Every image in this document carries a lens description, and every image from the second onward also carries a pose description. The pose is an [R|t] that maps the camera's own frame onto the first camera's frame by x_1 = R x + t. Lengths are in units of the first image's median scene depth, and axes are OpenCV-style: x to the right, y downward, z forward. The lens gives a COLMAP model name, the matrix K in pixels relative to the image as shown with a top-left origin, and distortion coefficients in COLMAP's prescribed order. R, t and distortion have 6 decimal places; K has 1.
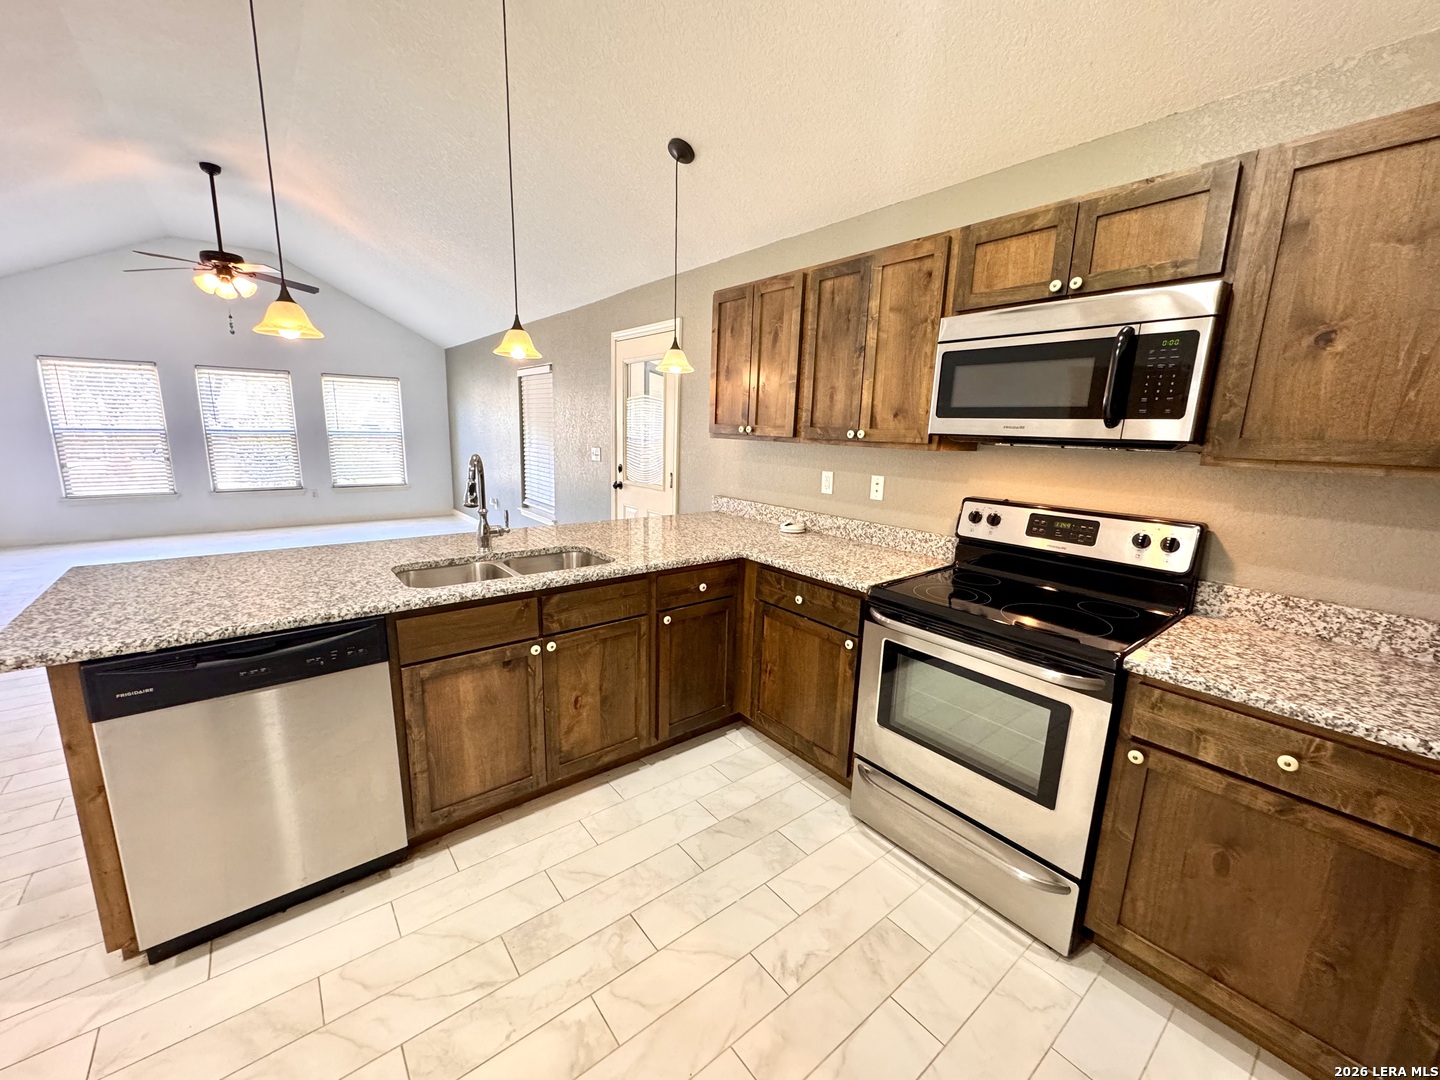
lens RADIAL K [[572.4, 0, 719.5], [0, 572.4, 538.9], [0, 0, 1]] dist [-0.002454, -0.000022]
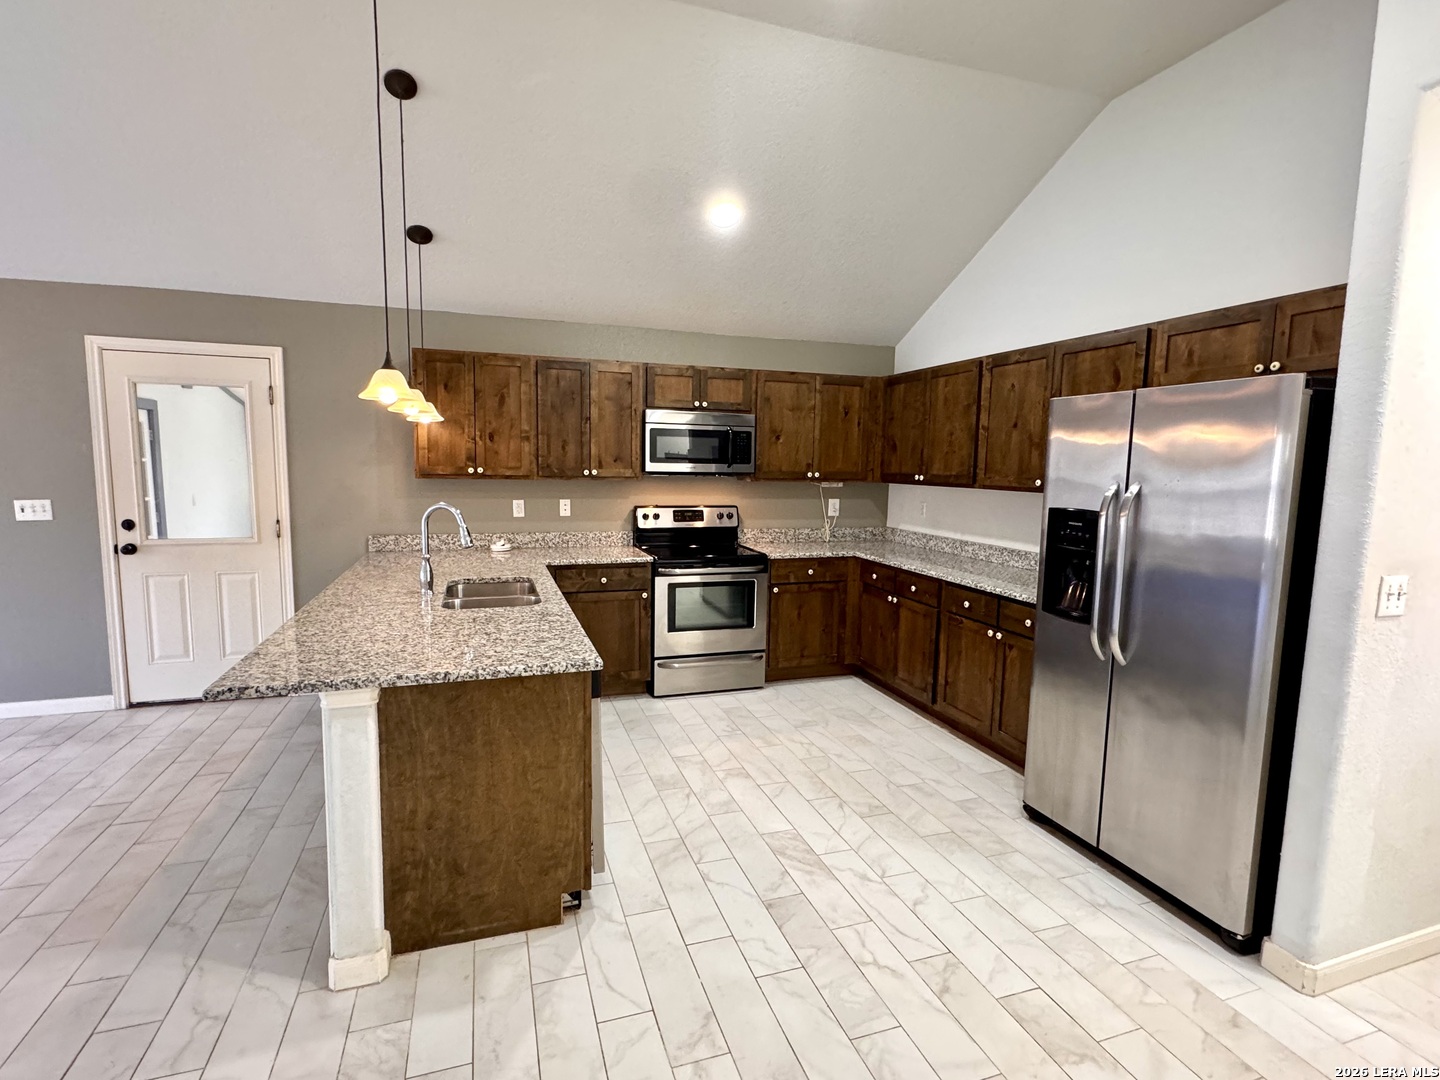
lens RADIAL K [[700.5, 0, 713.7], [0, 700.5, 541.5], [0, 0, 1]] dist [-0.008225, 0.001213]
pose [[0.342707, -0.128112, 0.930666, -1.612032], [0.173538, 0.982242, 0.071308, -0.085223], [-0.923275, 0.137068, 0.358854, 0.038787]]
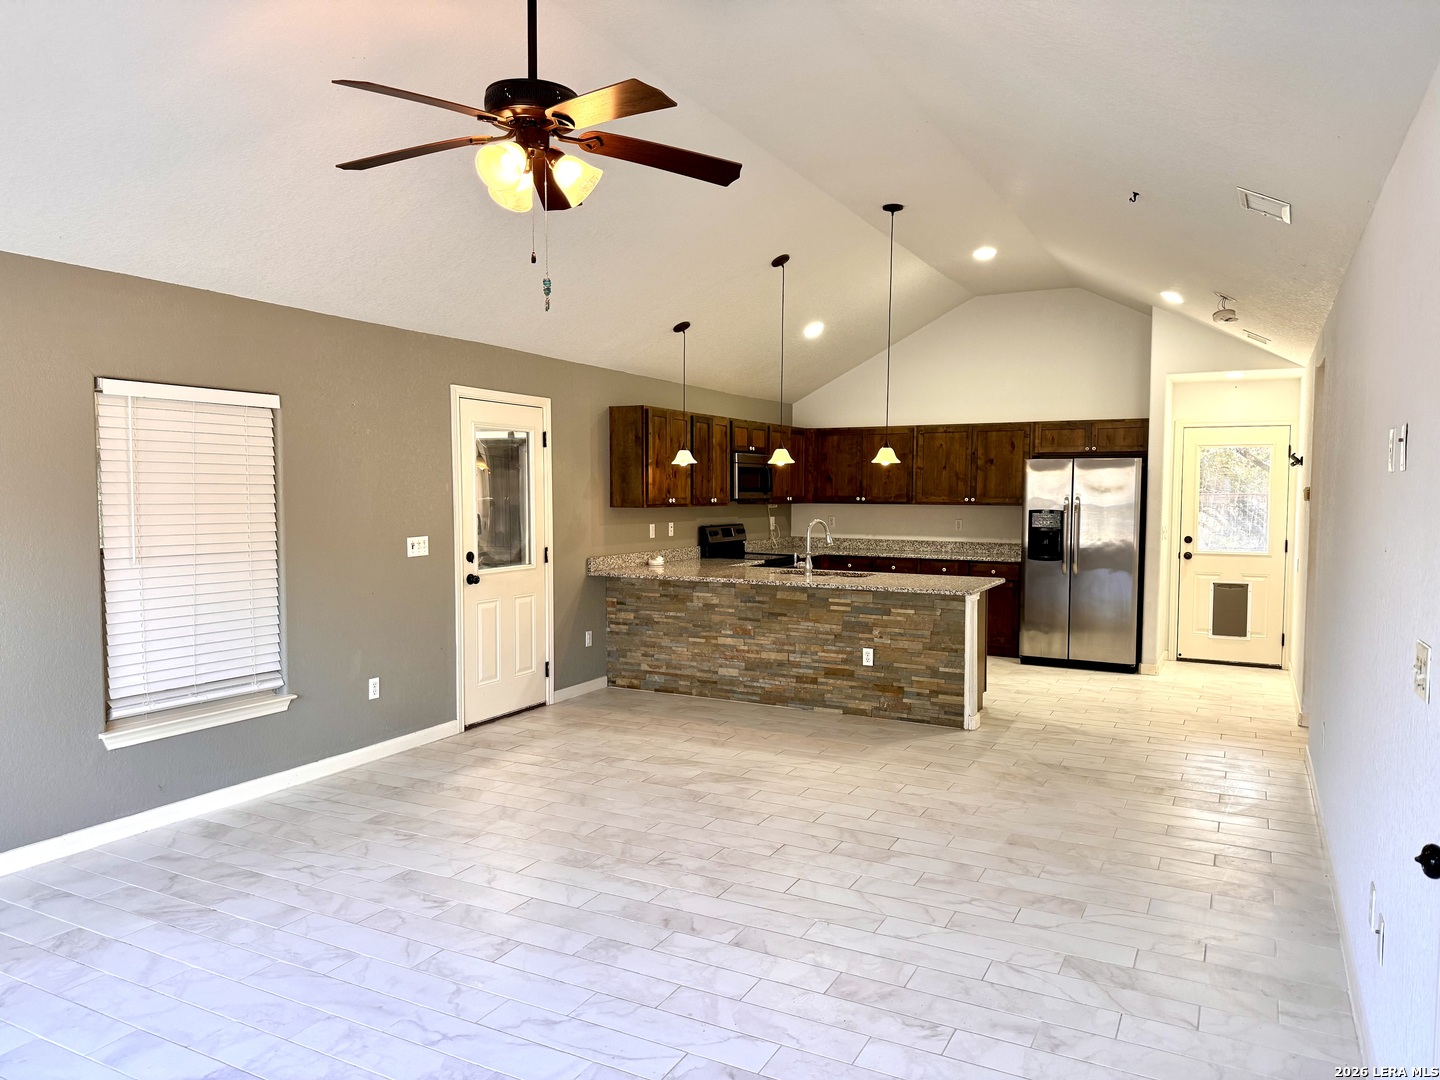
lens RADIAL K [[994.6, 0, 707.0], [0, 994.6, 541.9], [0, 0, 1]] dist [0.018930, -0.021742]
pose [[-0.391817, -0.078914, 0.916653, -3.368954], [0.162643, 0.974683, 0.153430, -0.655226], [-0.905553, 0.209203, -0.369063, 2.639584]]
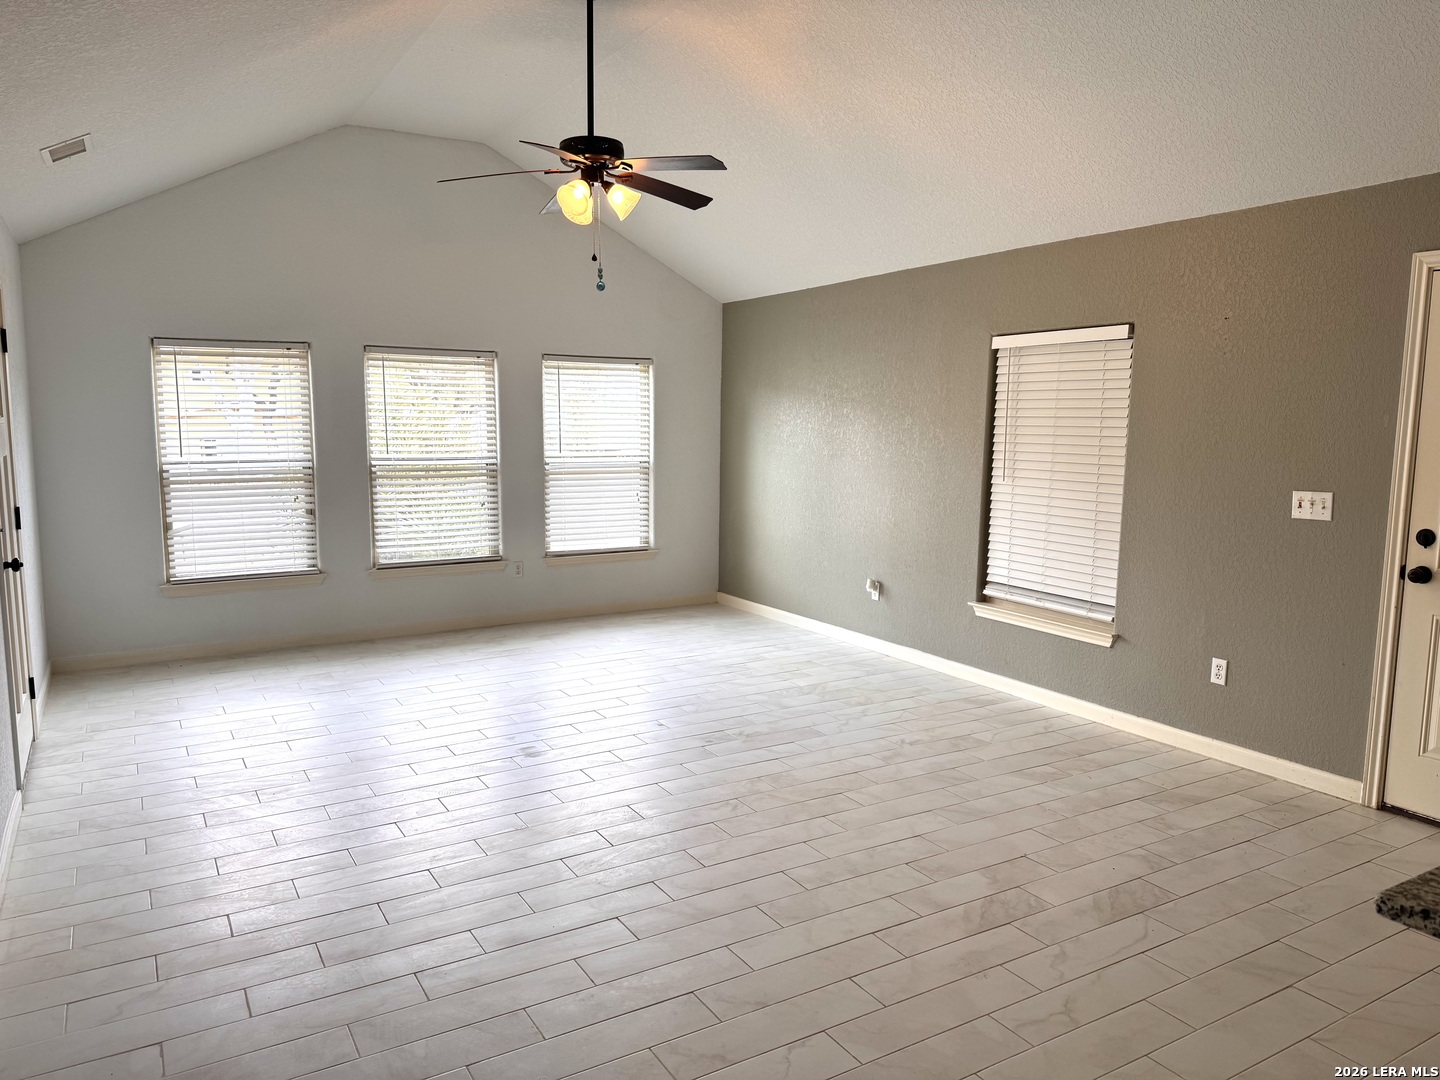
lens RADIAL K [[994.6, 0, 729.8], [0, 994.6, 550.1], [0, 0, 1]] dist [0.018930, -0.021742]
pose [[0.989880, -0.005060, -0.141820, -1.357297], [-0.004150, 0.997904, -0.064571, -0.129969], [0.141849, 0.064506, 0.987784, 0.261412]]
